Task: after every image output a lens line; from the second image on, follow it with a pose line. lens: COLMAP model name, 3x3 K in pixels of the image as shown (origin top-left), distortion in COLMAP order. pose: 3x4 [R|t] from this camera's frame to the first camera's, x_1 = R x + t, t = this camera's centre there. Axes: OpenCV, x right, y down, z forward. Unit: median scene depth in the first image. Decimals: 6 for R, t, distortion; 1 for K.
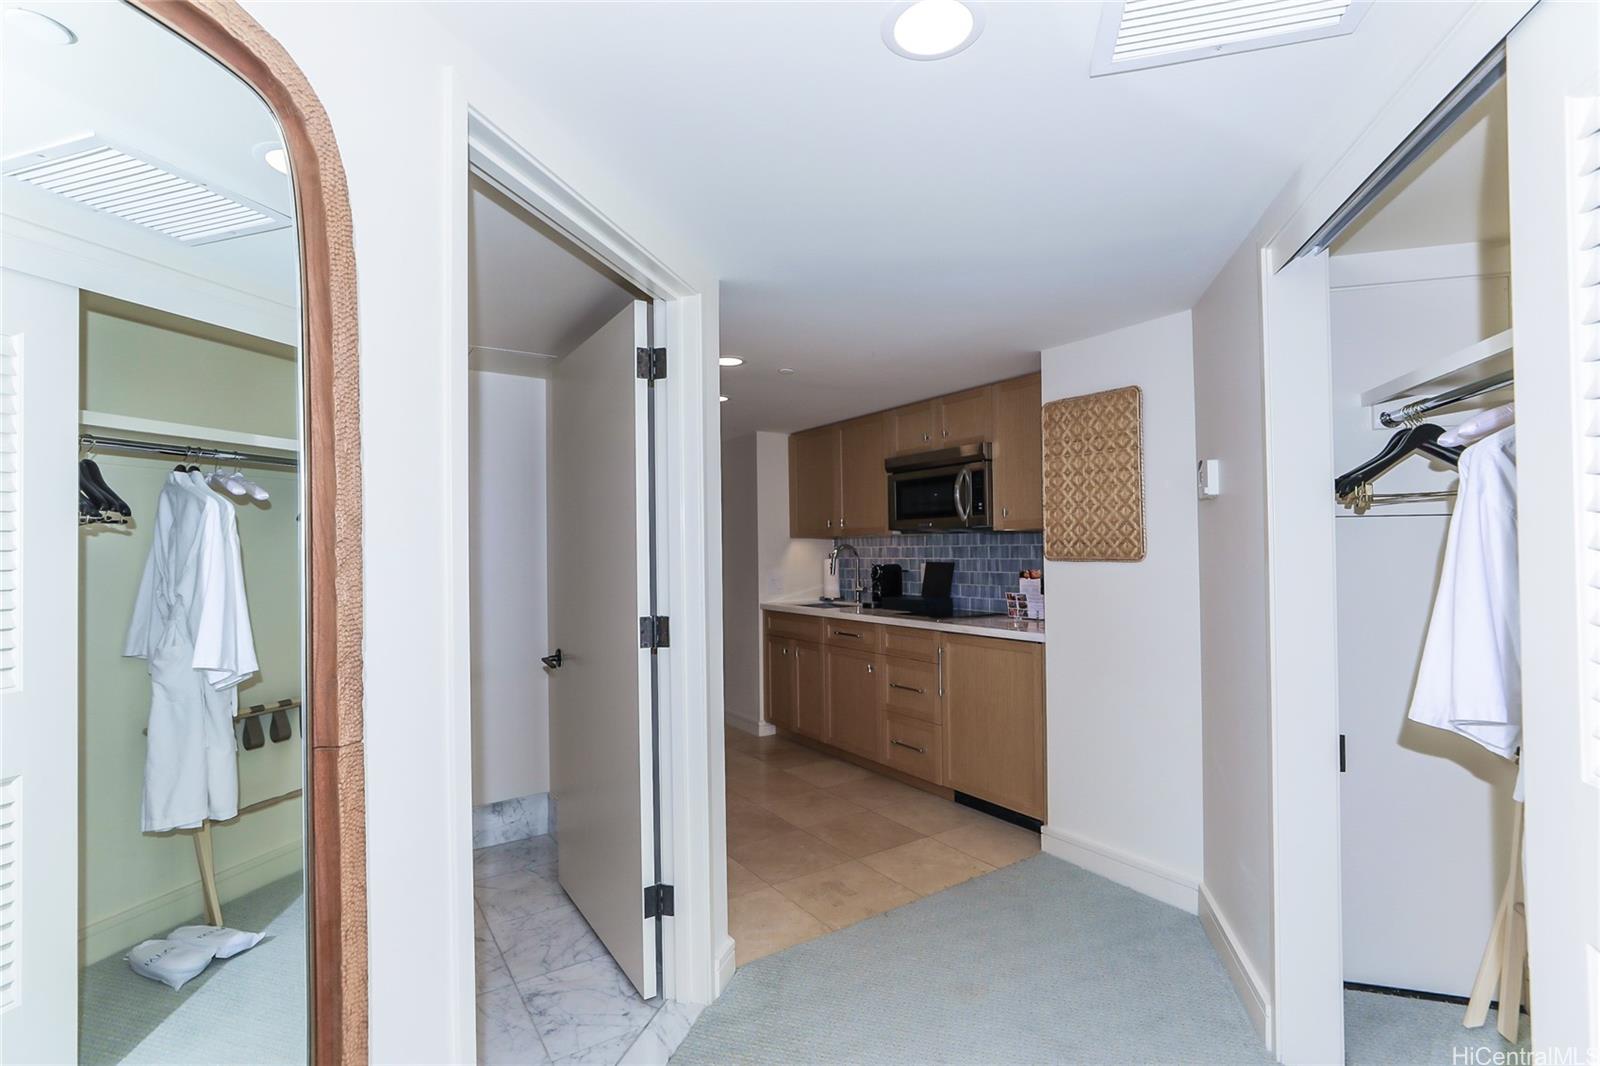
lens RADIAL K [[751.7, 0, 805.2], [0, 751.7, 539.8], [0, 0, 1]] dist [-0.001337, -0.000128]
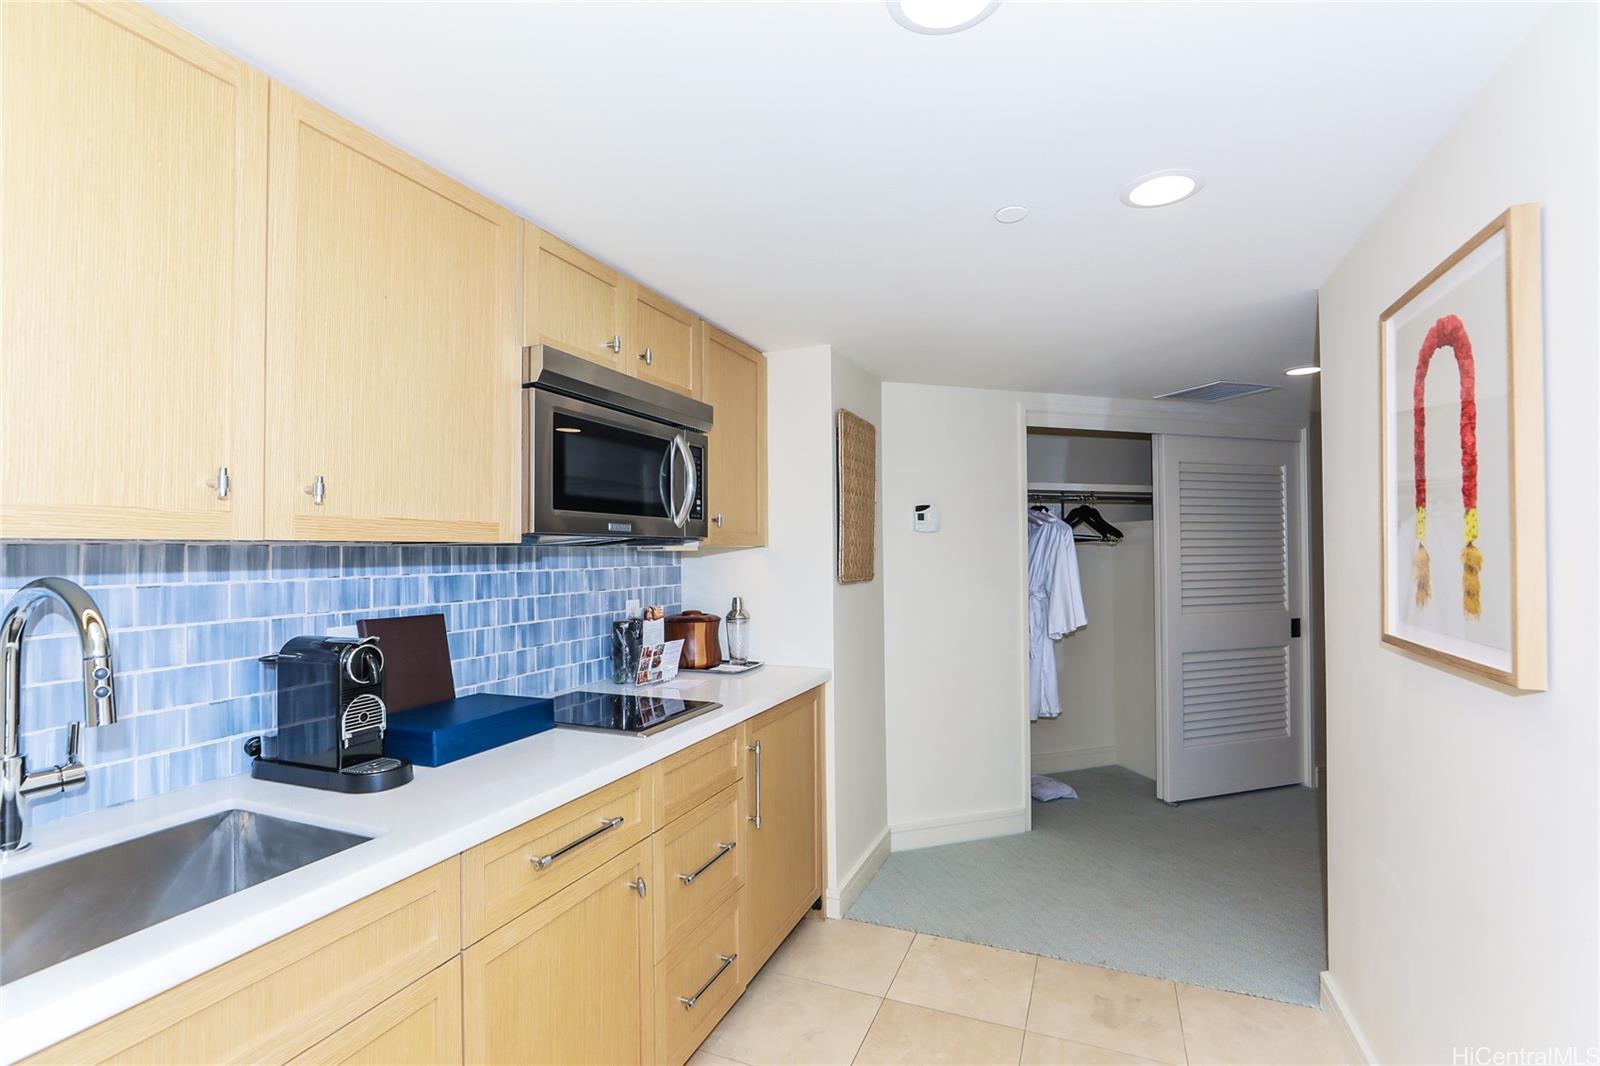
lens RADIAL K [[751.7, 0, 805.2], [0, 751.7, 539.8], [0, 0, 1]] dist [-0.001337, -0.000128]
pose [[-0.577672, 0.031983, 0.815642, -0.279478], [0.007453, 0.999397, -0.033910, 0.004743], [-0.816235, -0.013510, -0.577563, 1.112478]]
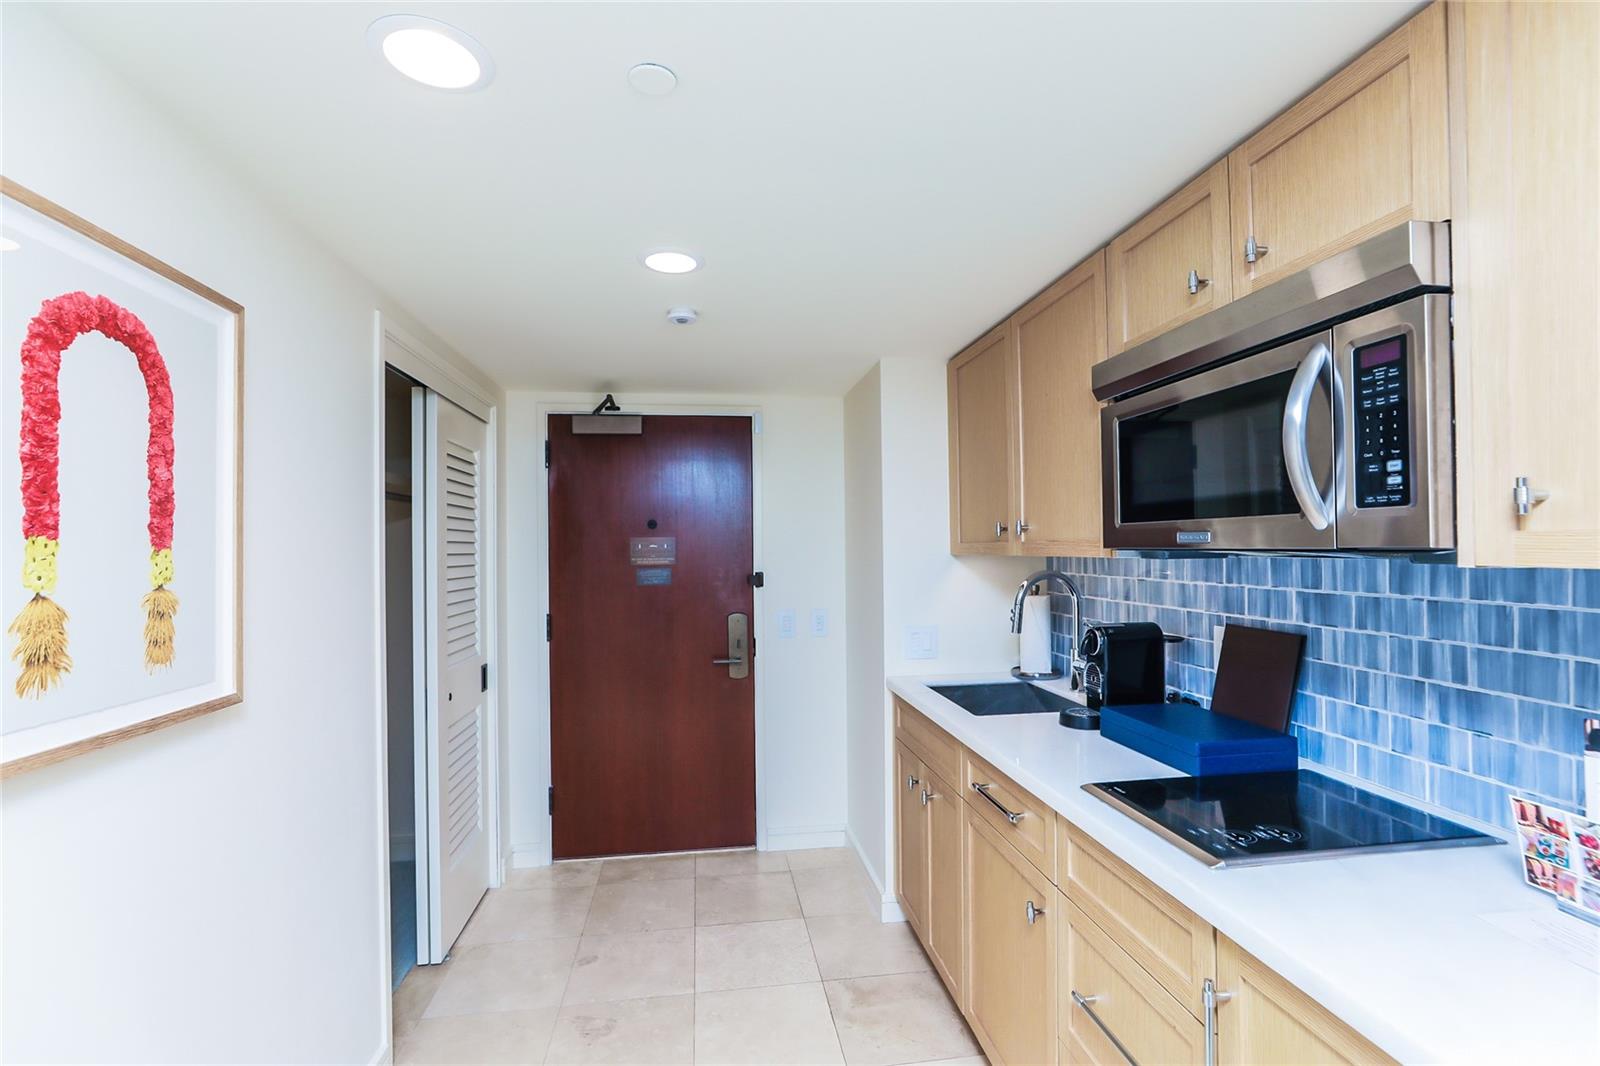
lens RADIAL K [[751.7, 0, 805.2], [0, 751.7, 539.8], [0, 0, 1]] dist [-0.001337, -0.000128]
pose [[0.908799, 0.000627, -0.417234, 0.133157], [0.001984, 0.999981, 0.005823, -0.019844], [0.417230, -0.006119, 0.908781, 0.580130]]
